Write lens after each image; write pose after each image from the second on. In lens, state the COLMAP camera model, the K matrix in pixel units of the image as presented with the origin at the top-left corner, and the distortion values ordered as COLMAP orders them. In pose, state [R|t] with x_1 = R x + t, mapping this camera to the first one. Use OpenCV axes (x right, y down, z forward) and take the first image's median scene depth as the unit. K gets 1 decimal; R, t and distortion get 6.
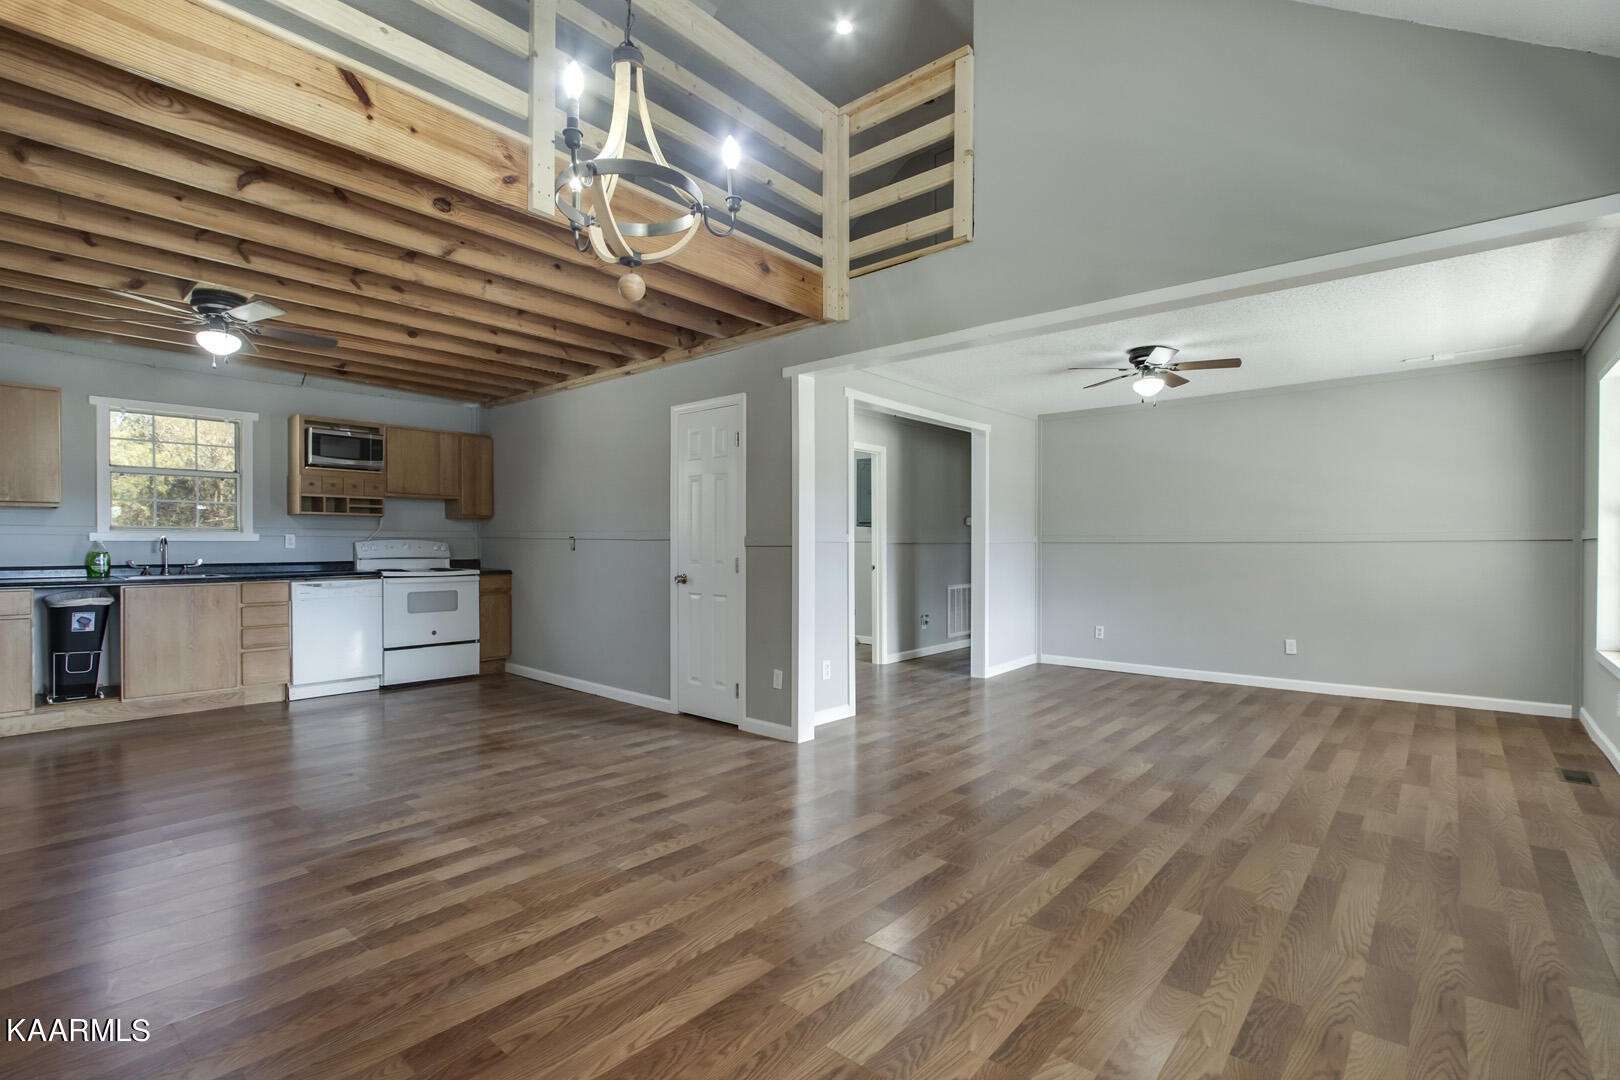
lens RADIAL K [[749.0, 0, 814.5], [0, 749.0, 549.9], [0, 0, 1]] dist [-0.012558, 0.001606]
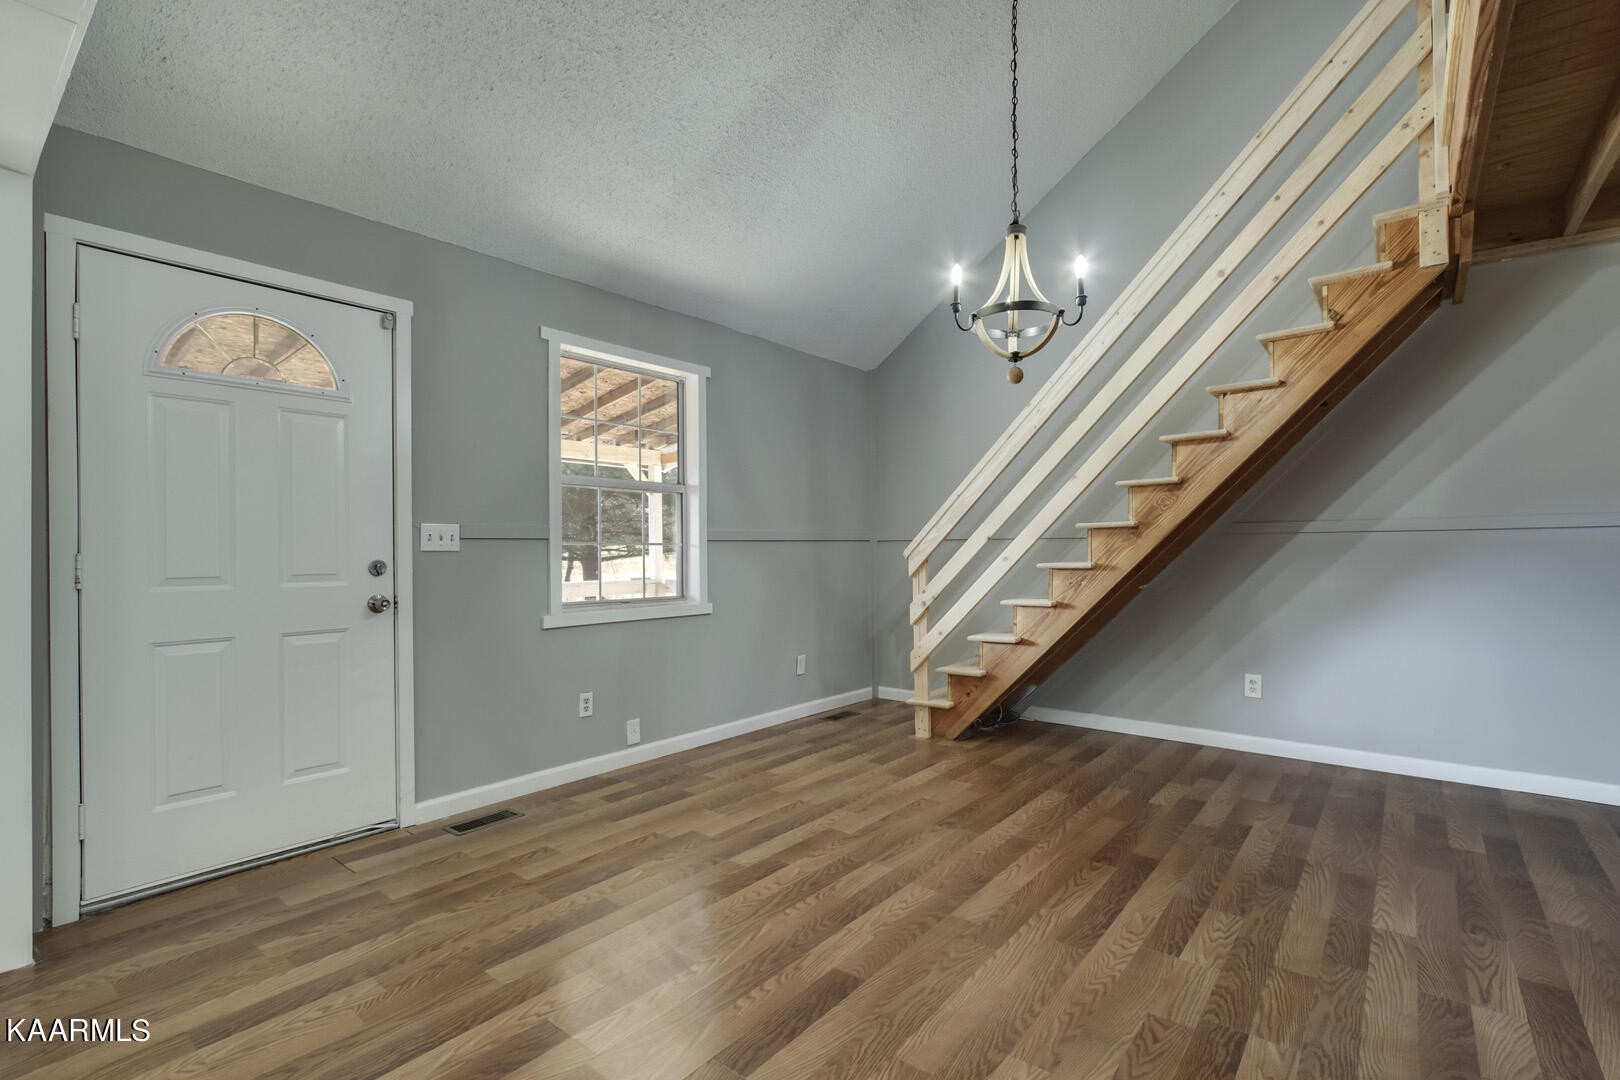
lens RADIAL K [[749.0, 0, 814.5], [0, 749.0, 549.9], [0, 0, 1]] dist [-0.012558, 0.001606]
pose [[-0.999434, 0.004154, -0.033396, 0.107930], [0.003841, 0.999948, 0.009451, -0.001266], [0.033434, 0.009318, -0.999398, 1.212186]]
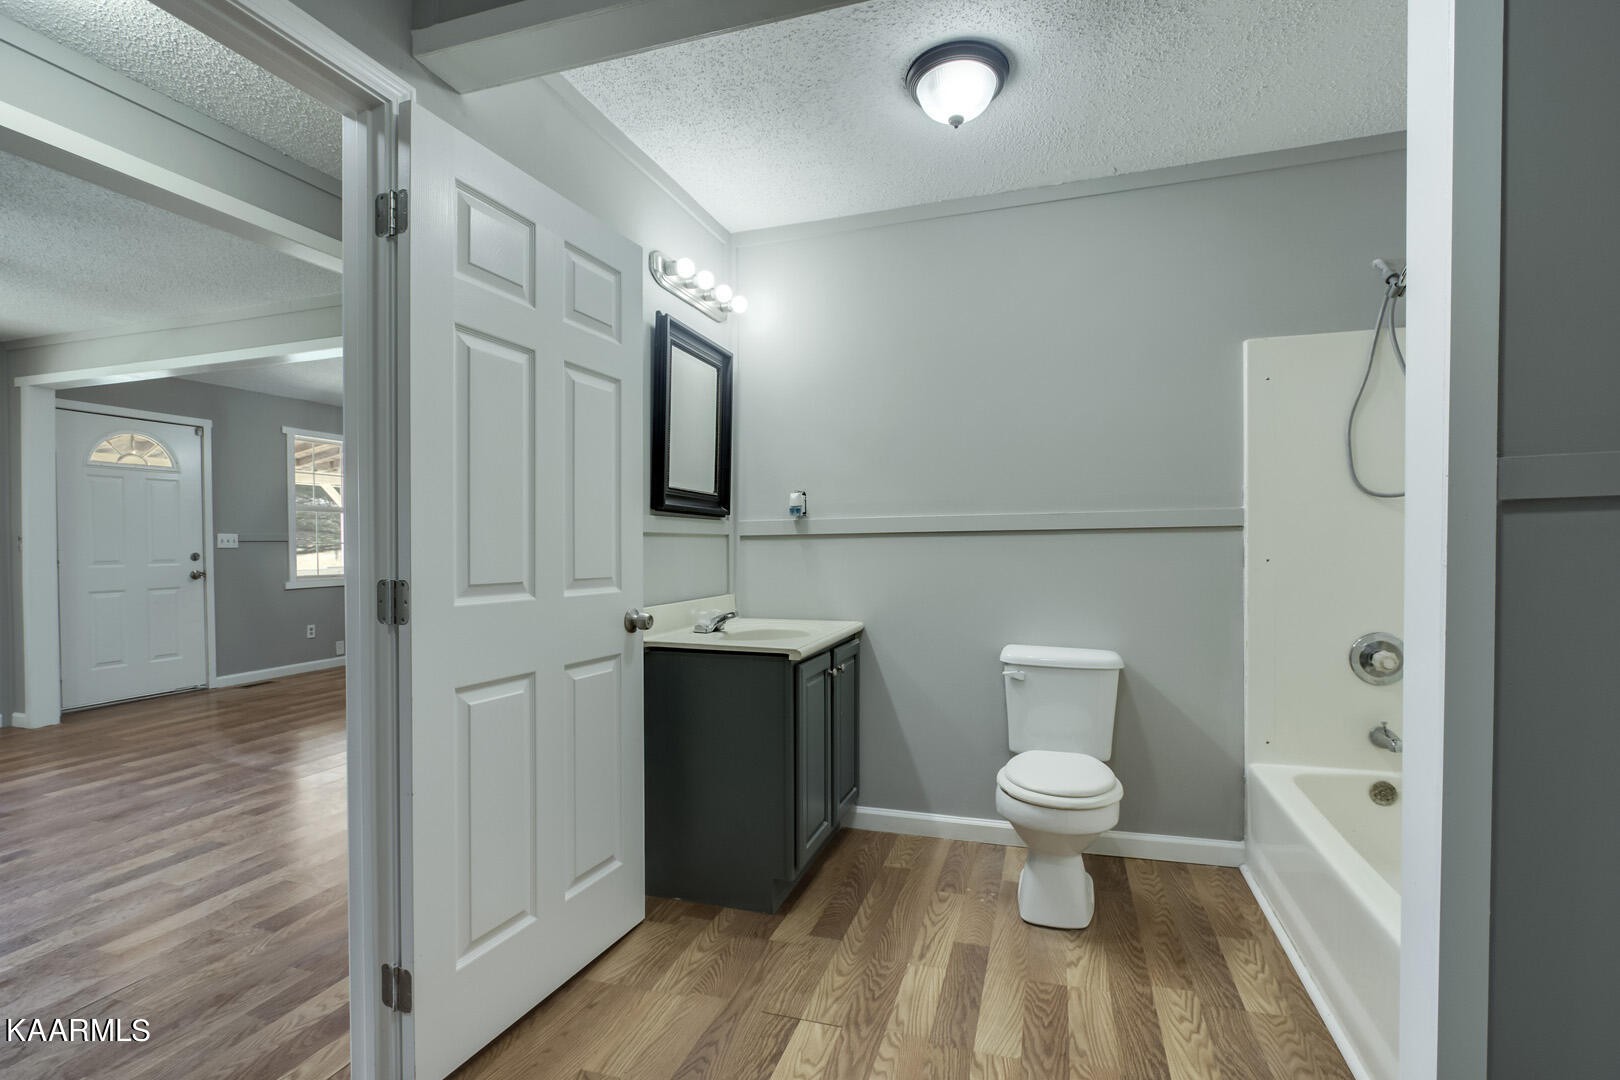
lens RADIAL K [[749.0, 0, 814.5], [0, 749.0, 549.9], [0, 0, 1]] dist [-0.012558, 0.001606]
pose [[-0.921197, 0.012920, -0.388882, -0.052243], [0.006461, 0.999819, 0.017913, -0.010477], [0.389043, 0.013989, -0.921114, 2.393142]]
